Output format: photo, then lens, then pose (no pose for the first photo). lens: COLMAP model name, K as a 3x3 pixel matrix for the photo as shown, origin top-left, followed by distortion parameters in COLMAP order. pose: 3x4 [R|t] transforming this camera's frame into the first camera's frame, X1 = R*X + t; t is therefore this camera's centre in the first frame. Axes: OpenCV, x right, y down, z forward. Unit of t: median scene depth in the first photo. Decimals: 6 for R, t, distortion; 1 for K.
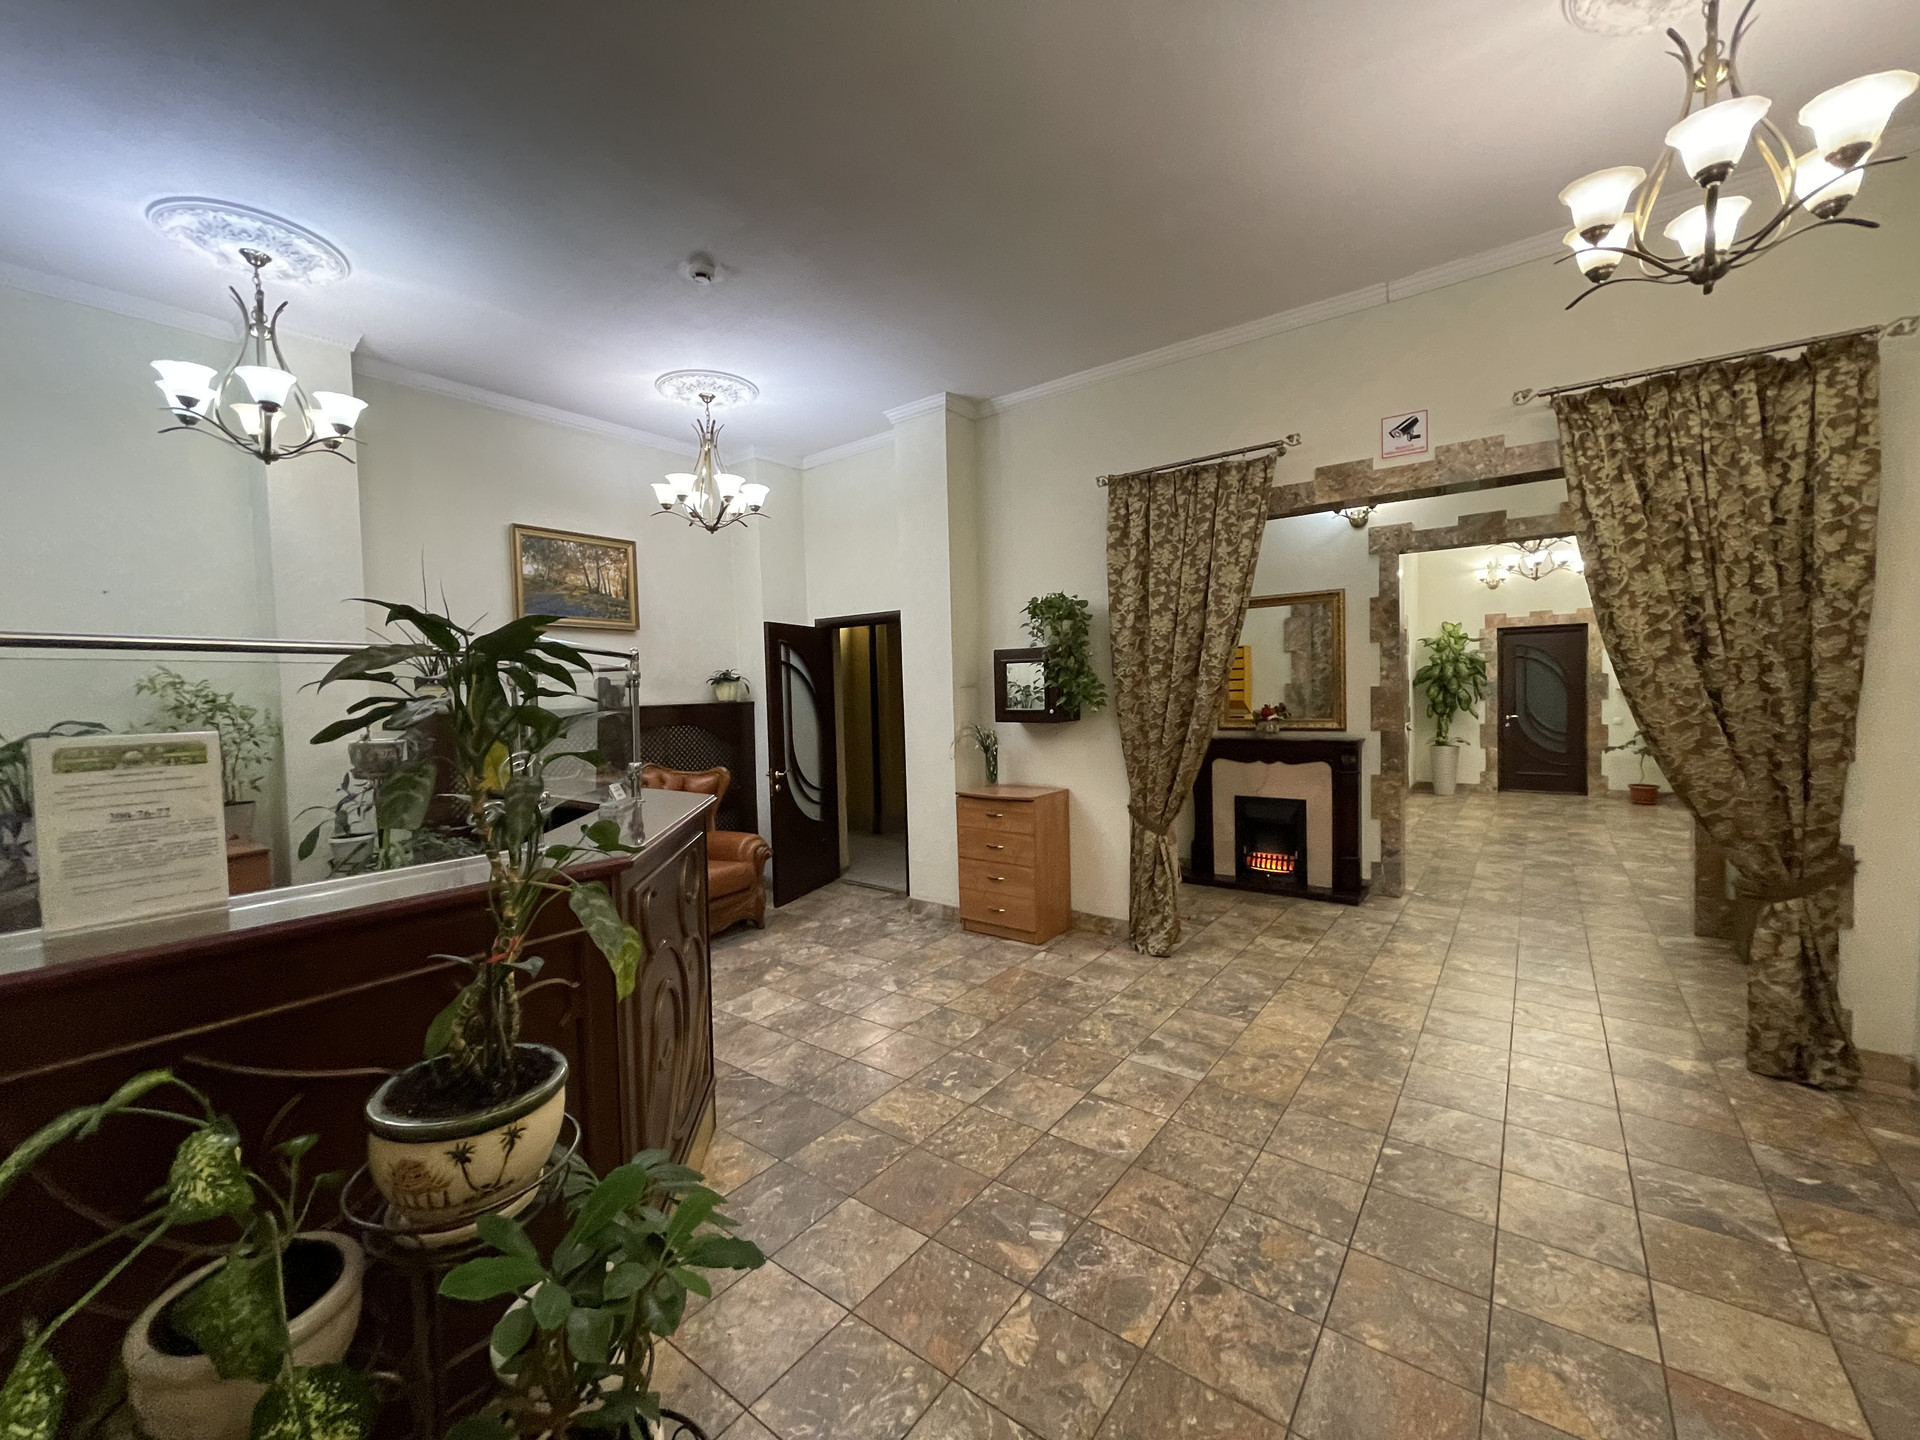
lens RADIAL K [[774.7, 0, 953.3], [0, 774.7, 720.4], [0, 0, 1]] dist [-0.002015, -0.000146]
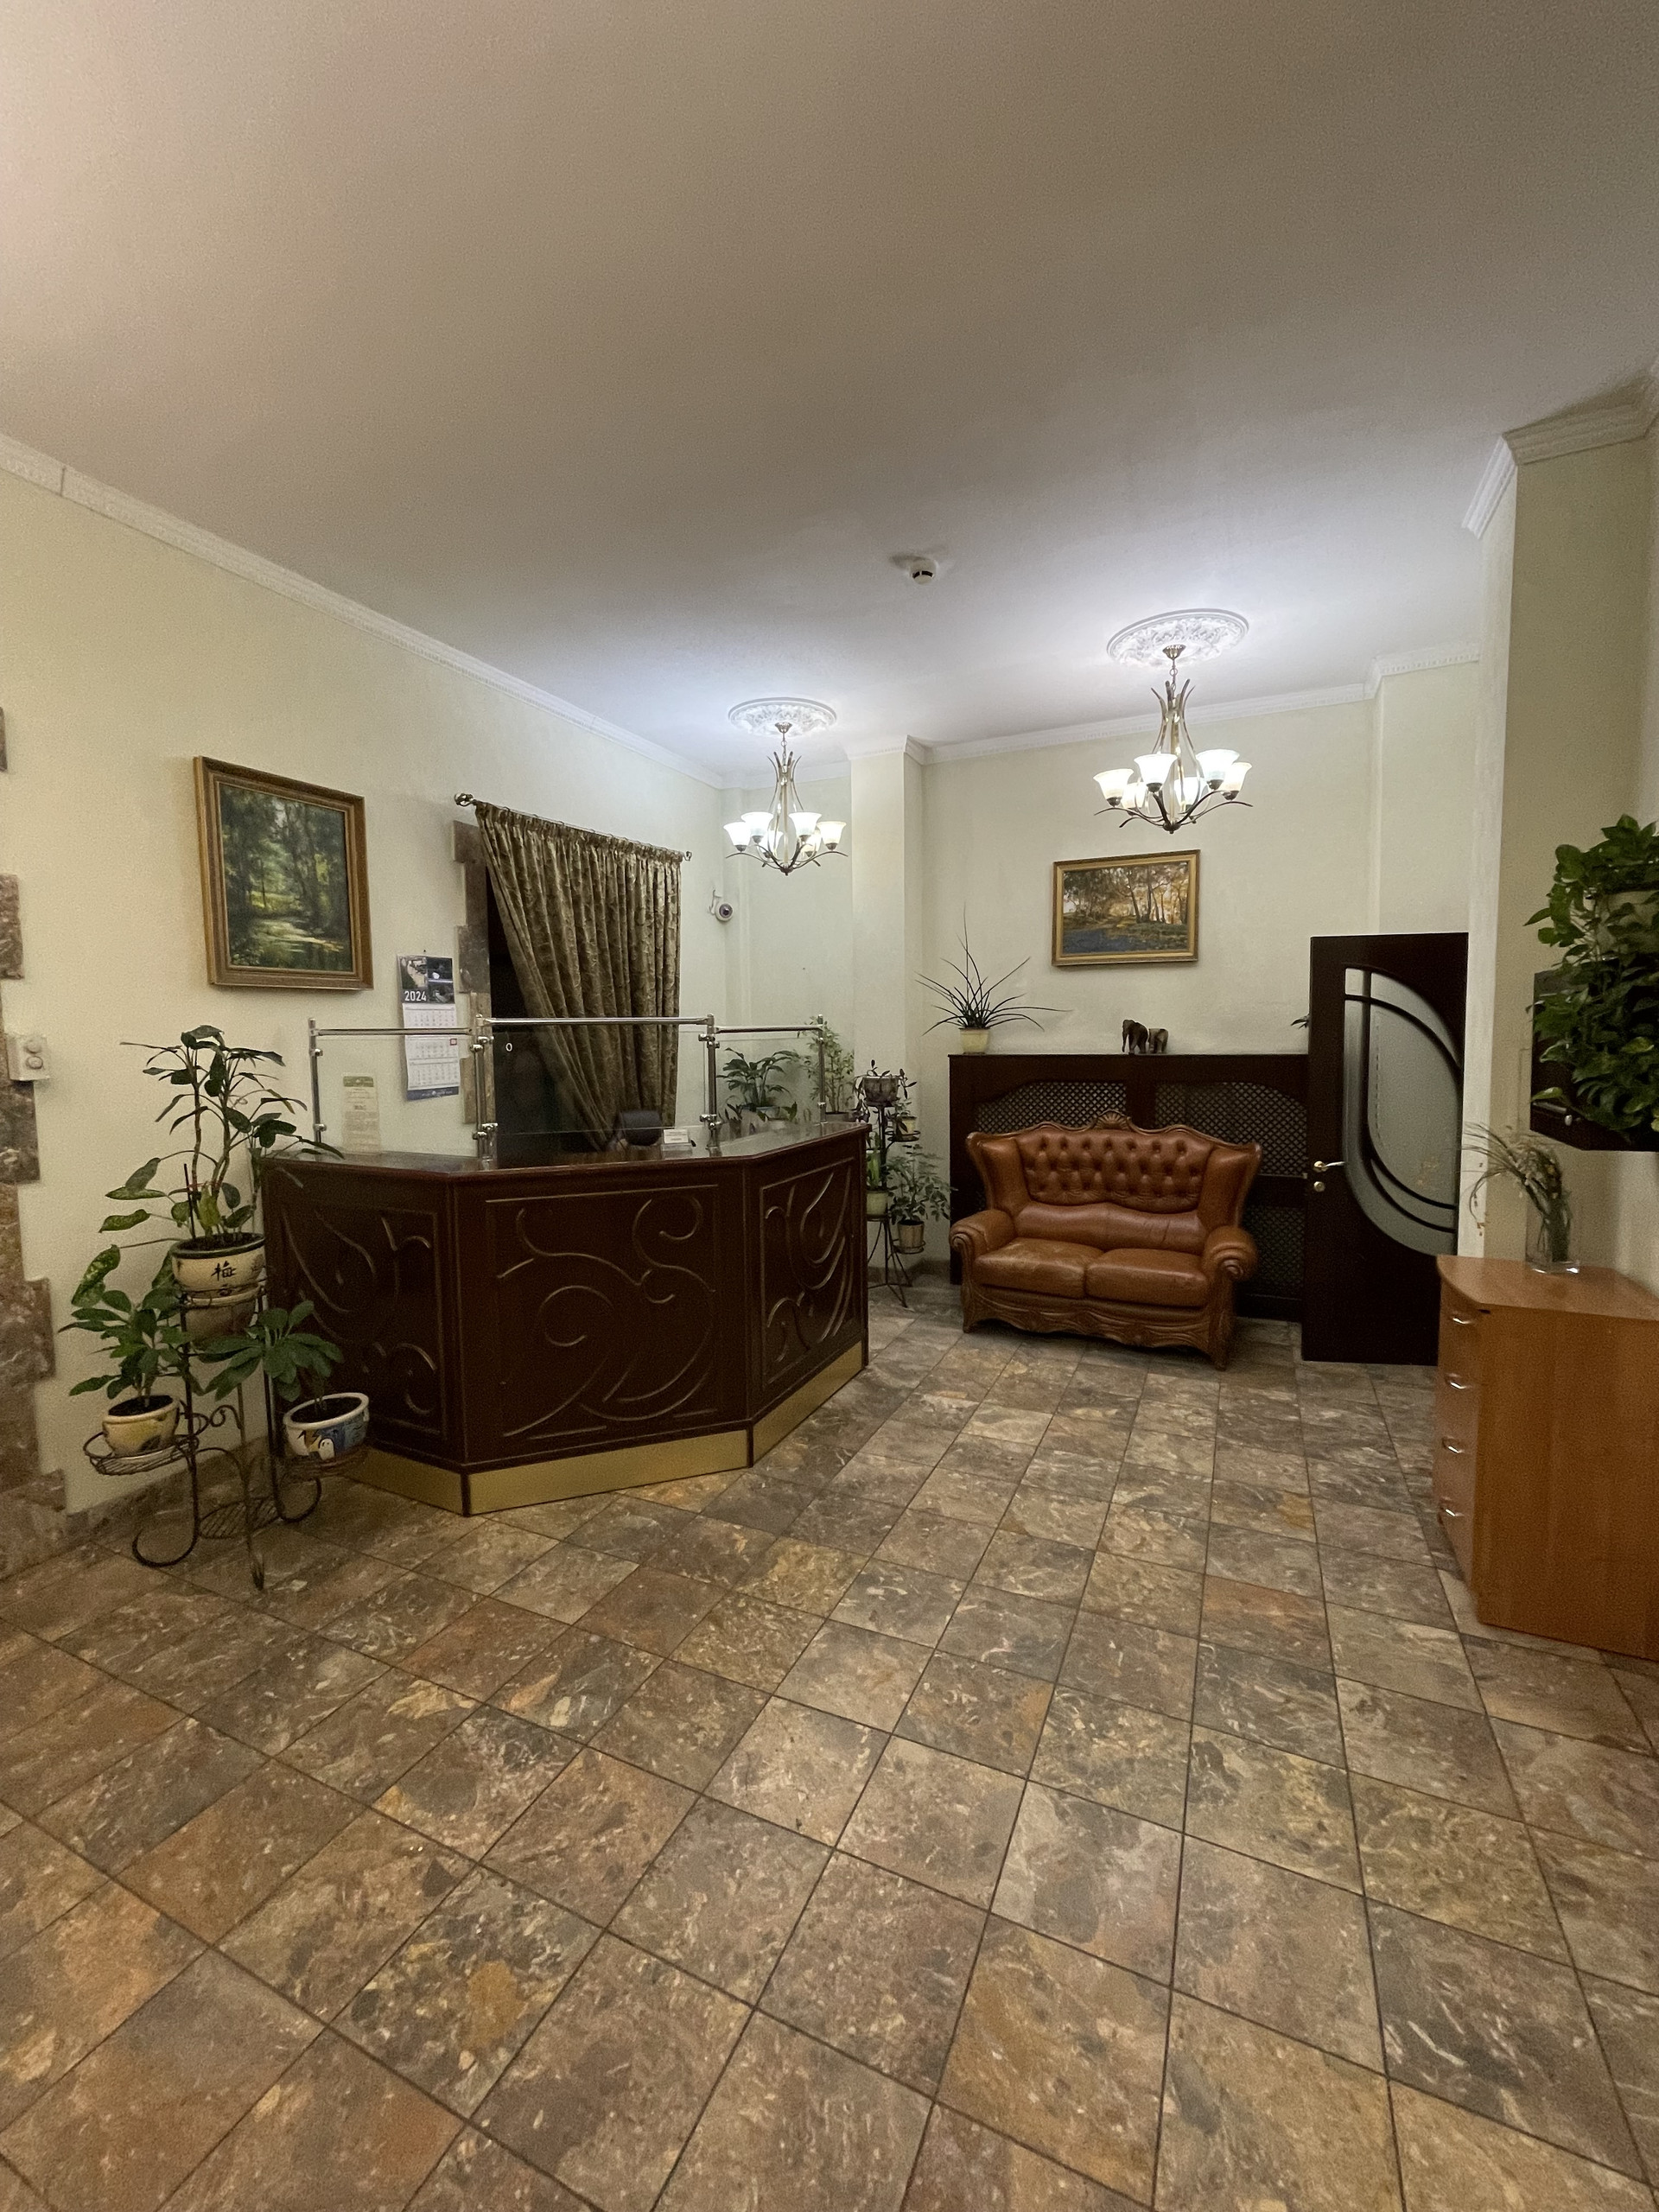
lens RADIAL K [[892.5, 0, 825.7], [0, 892.5, 1098.7], [0, 0, 1]] dist [-0.002015, -0.000146]
pose [[0.208488, 0.092855, -0.973607, 0.585168], [-0.034317, 0.995564, 0.087600, -0.055836], [0.977423, 0.015147, 0.210750, 0.581553]]
